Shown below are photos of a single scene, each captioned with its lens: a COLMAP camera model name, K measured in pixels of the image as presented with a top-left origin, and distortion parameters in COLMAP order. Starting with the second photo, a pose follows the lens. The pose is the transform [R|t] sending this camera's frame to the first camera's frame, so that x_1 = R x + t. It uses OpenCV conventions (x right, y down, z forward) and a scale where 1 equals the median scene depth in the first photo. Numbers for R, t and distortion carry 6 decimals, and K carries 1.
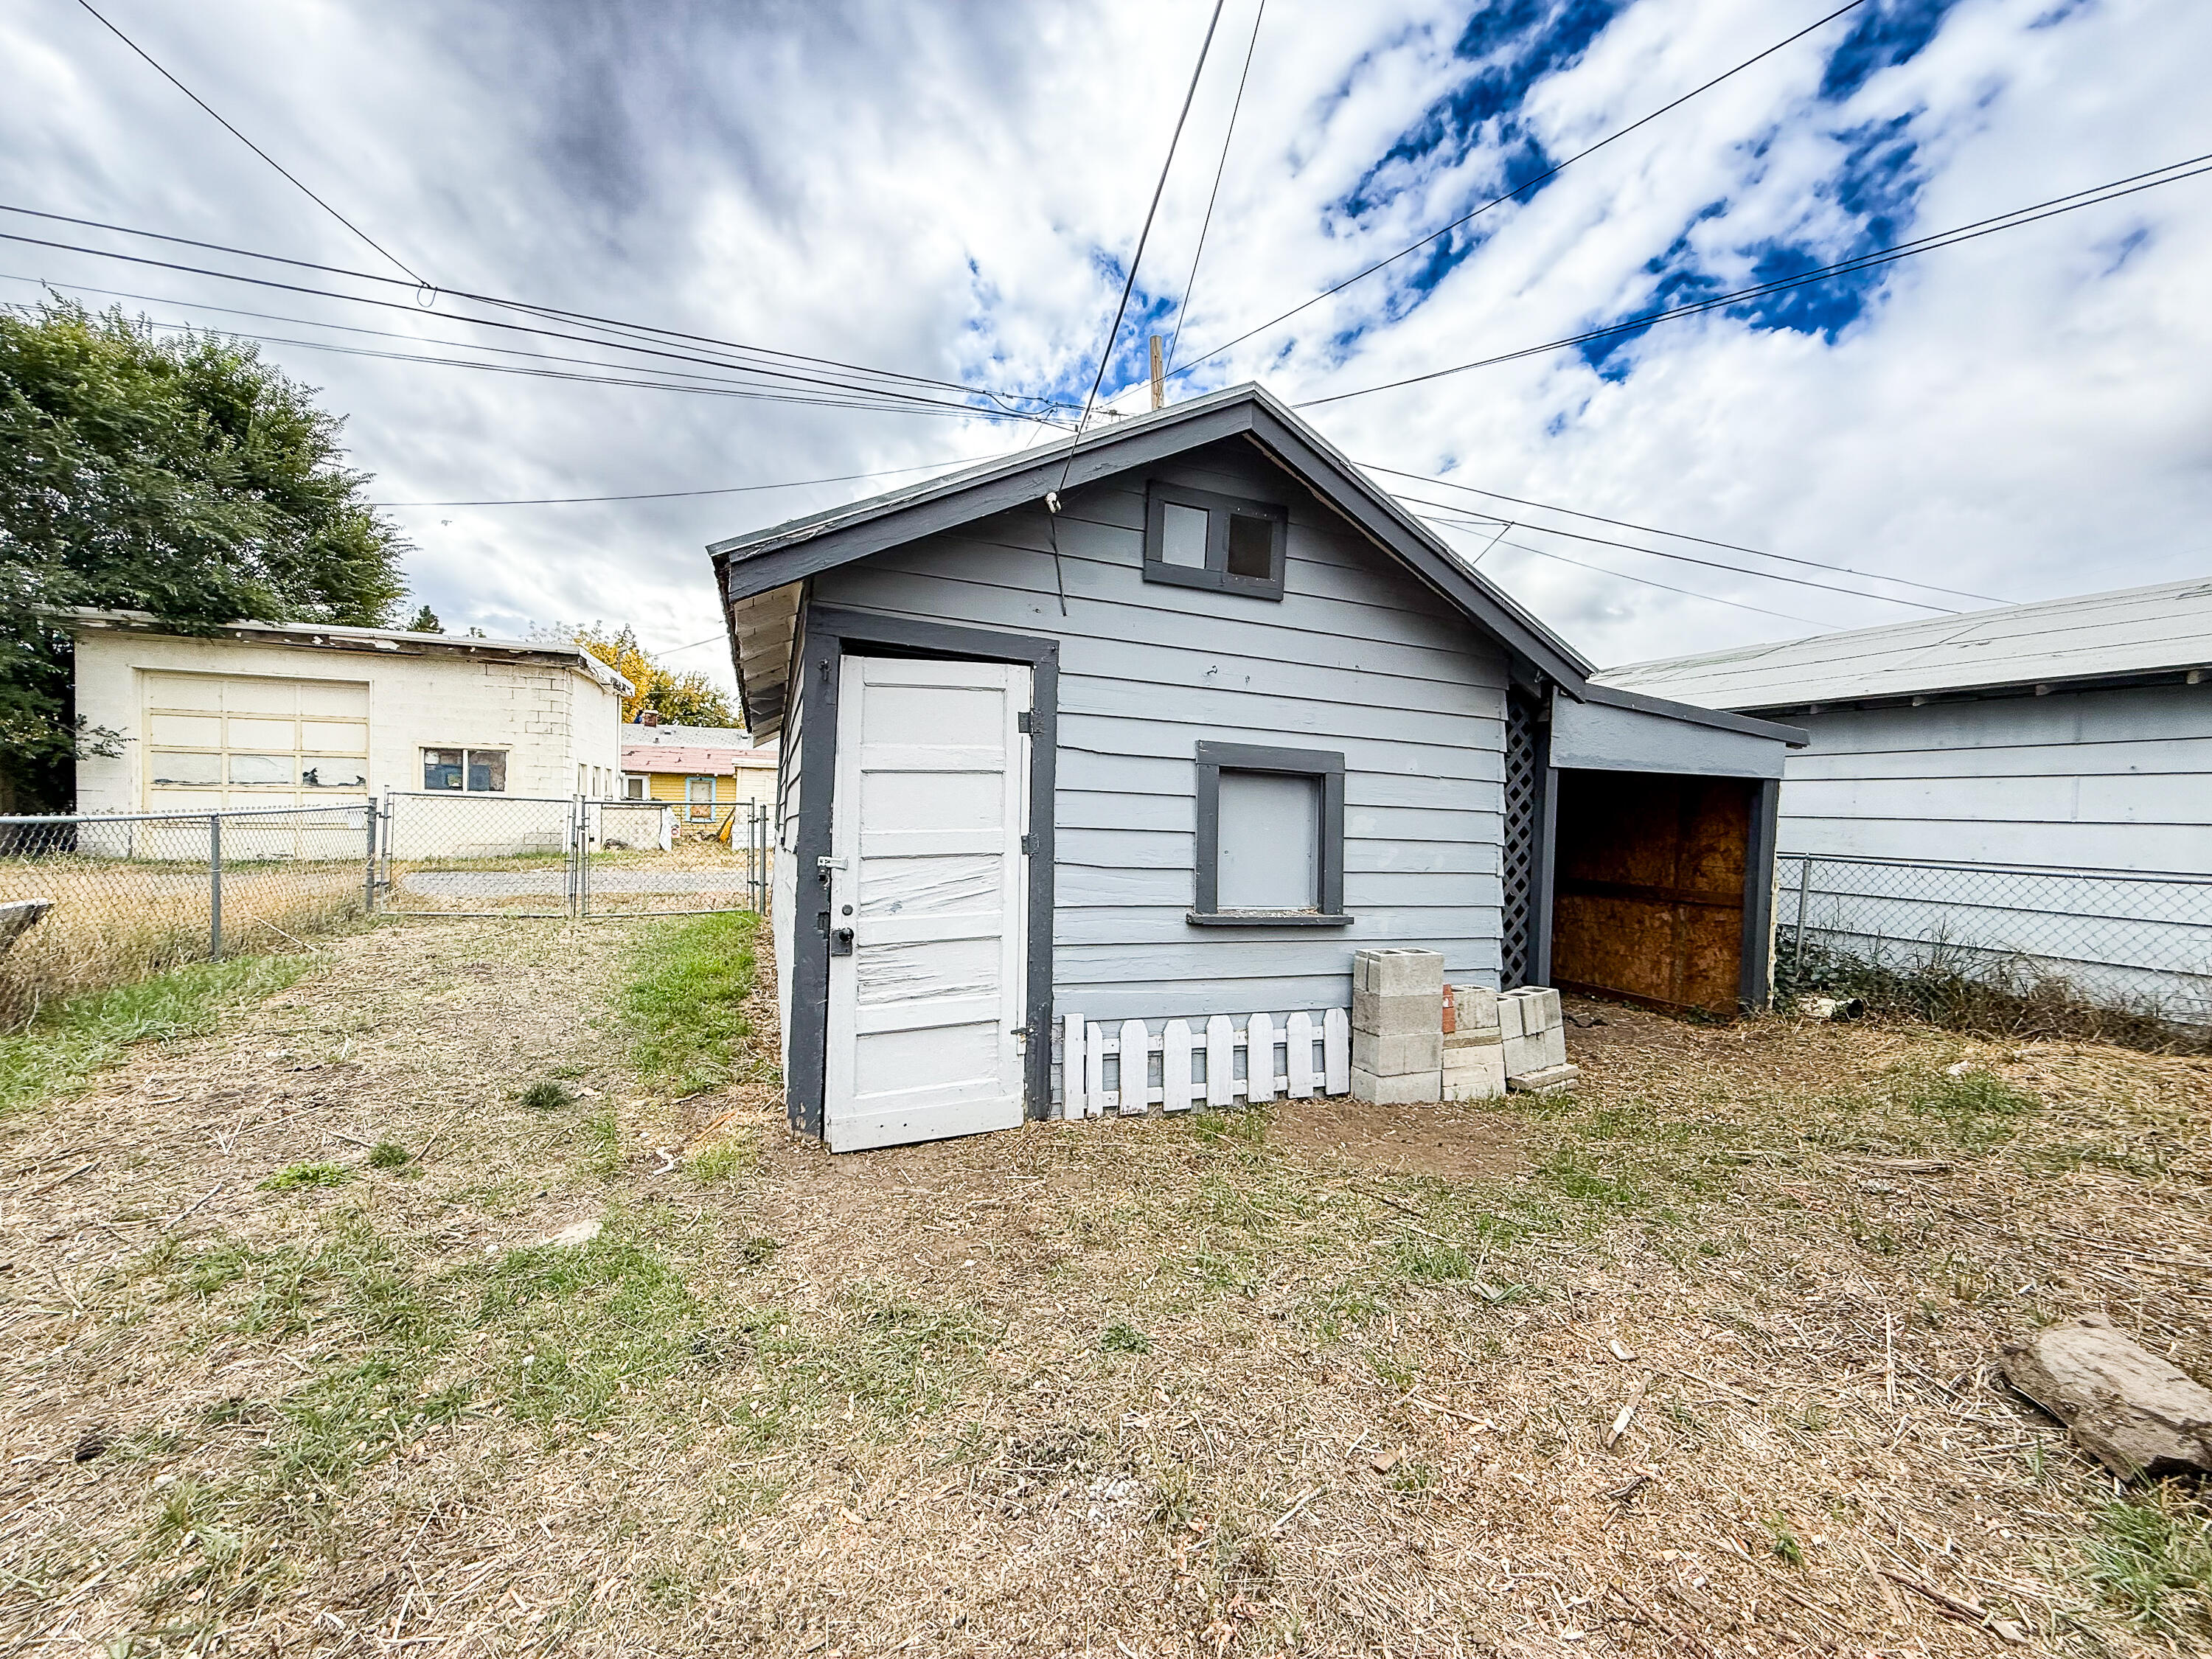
lens RADIAL K [[881.7, 0, 1097.6], [0, 881.7, 827.3], [0, 0, 1]] dist [0.000278, -0.000159]
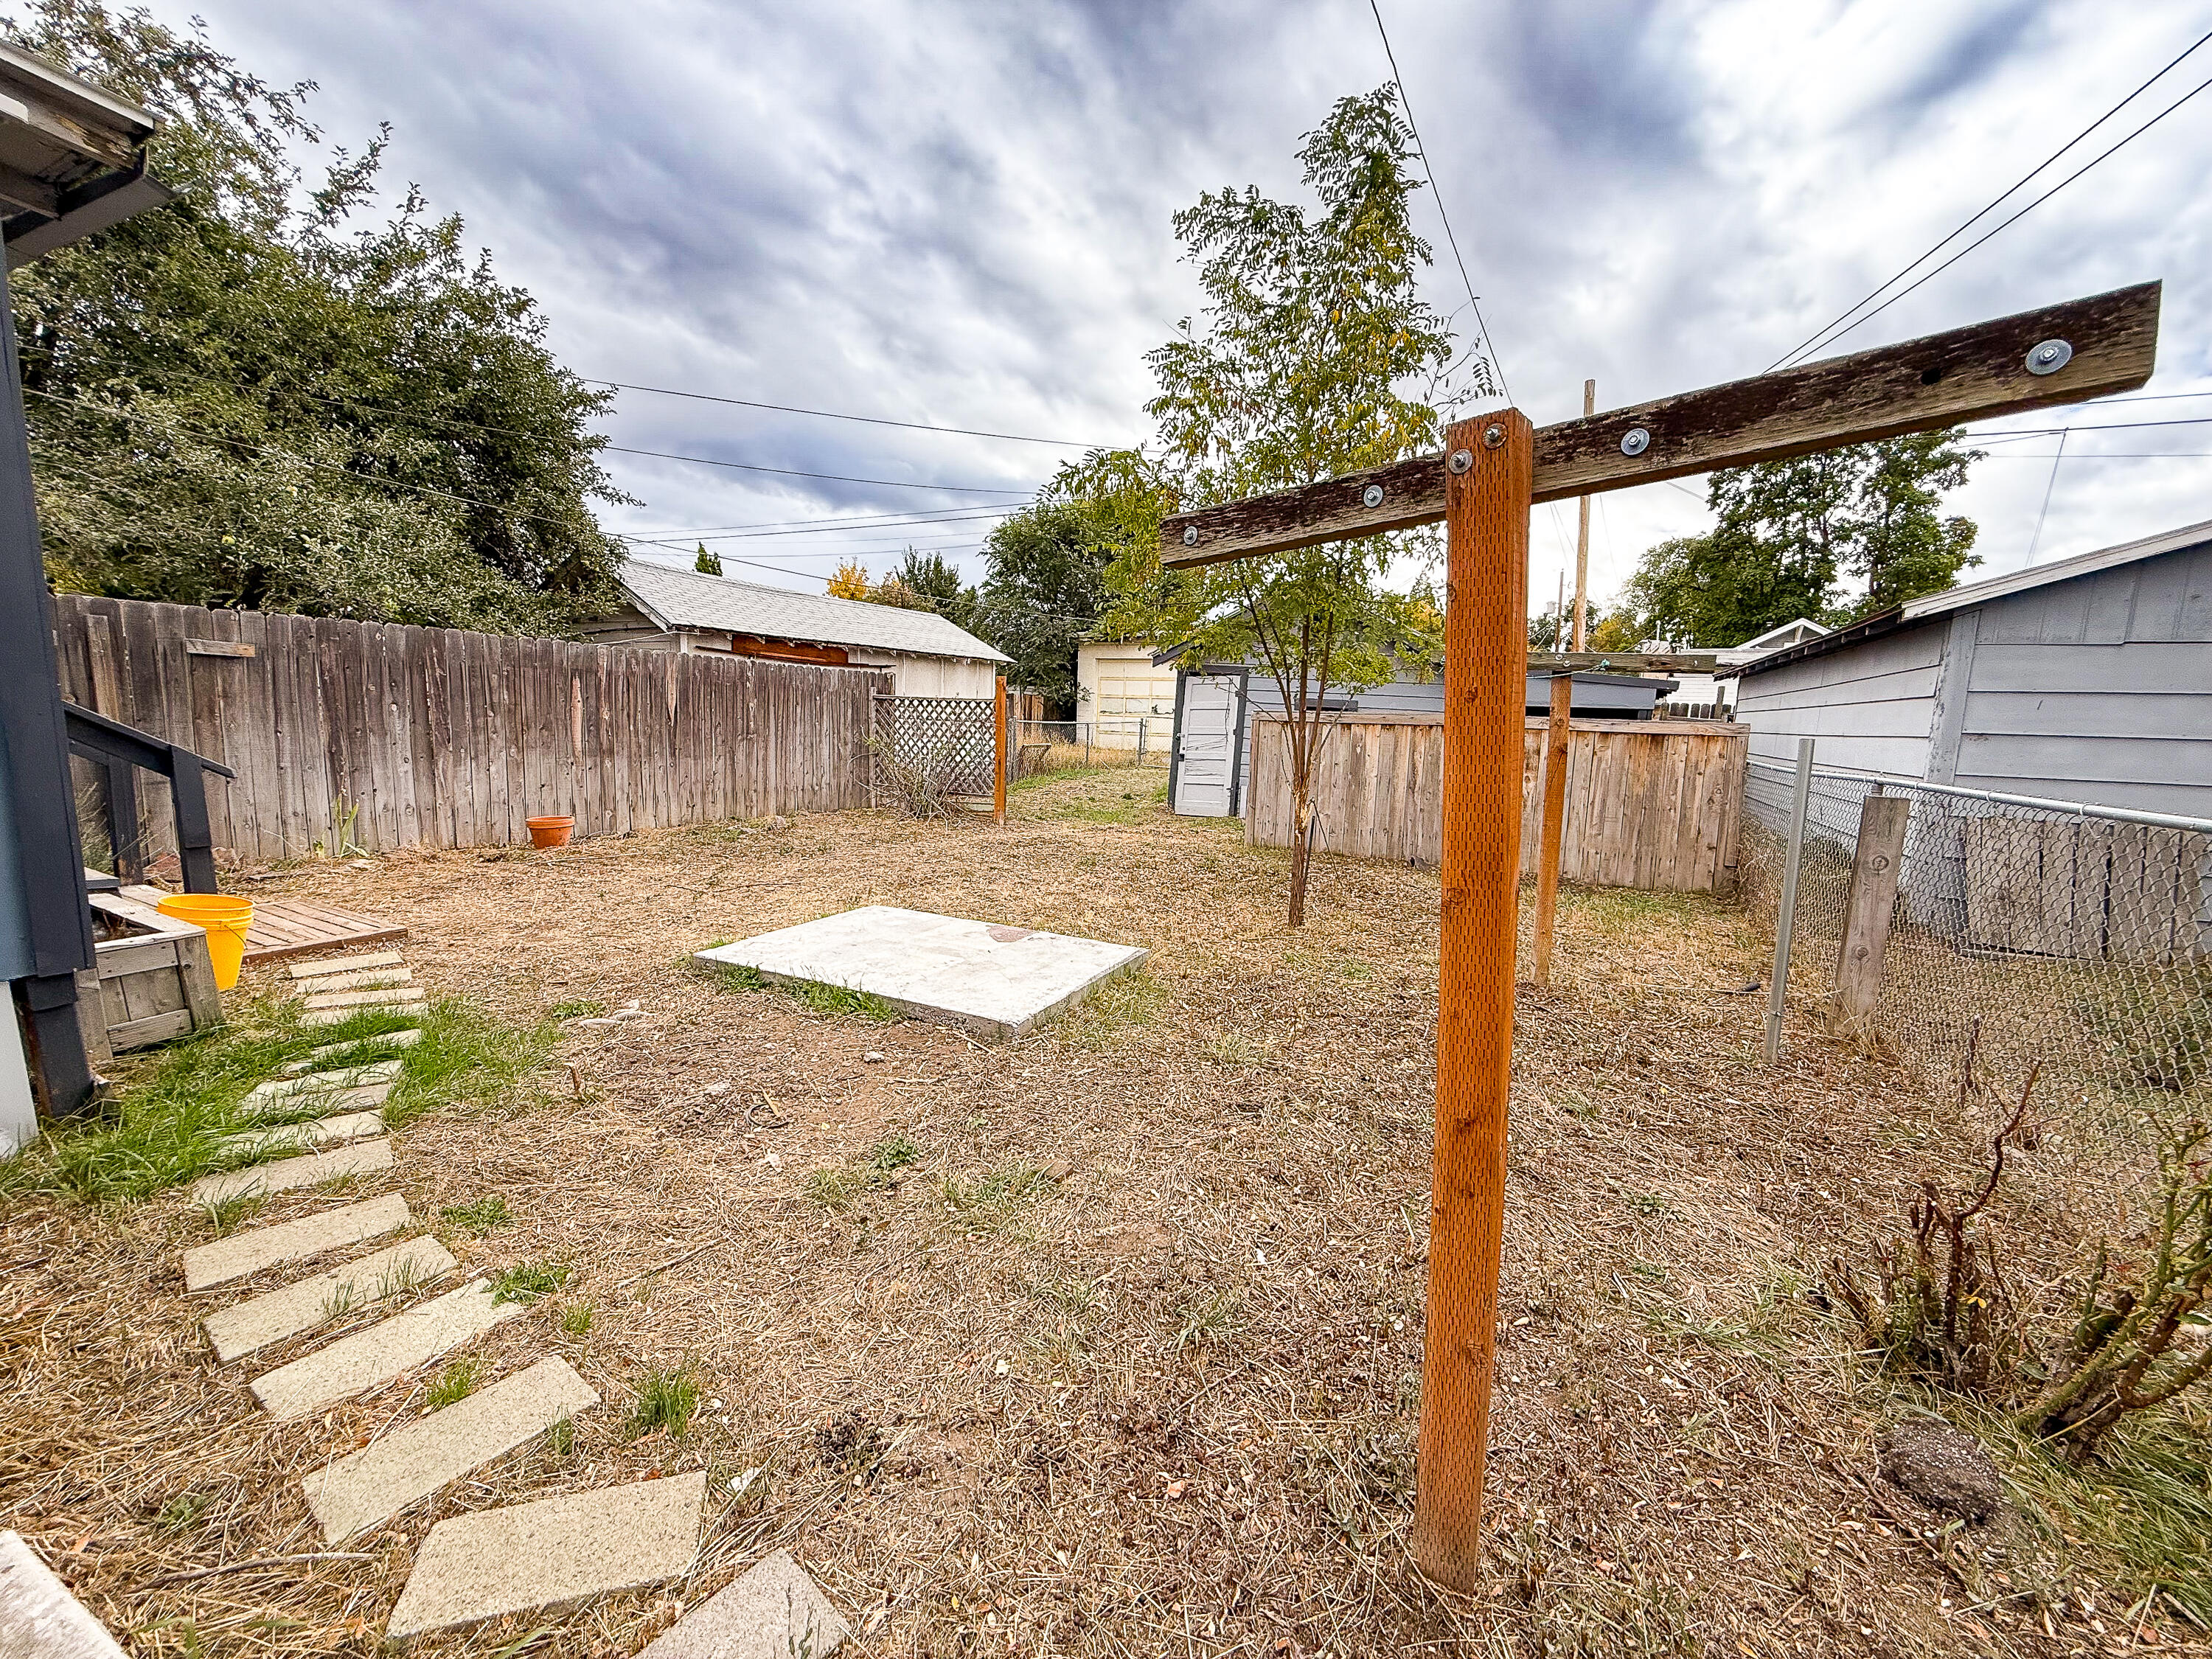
lens RADIAL K [[881.7, 0, 1097.6], [0, 881.7, 827.3], [0, 0, 1]] dist [0.000278, -0.000159]
pose [[0.653710, 0.091868, -0.751148, 2.020348], [-0.029676, 0.994952, 0.095859, 0.071202], [0.756163, -0.040373, 0.653137, -1.481667]]
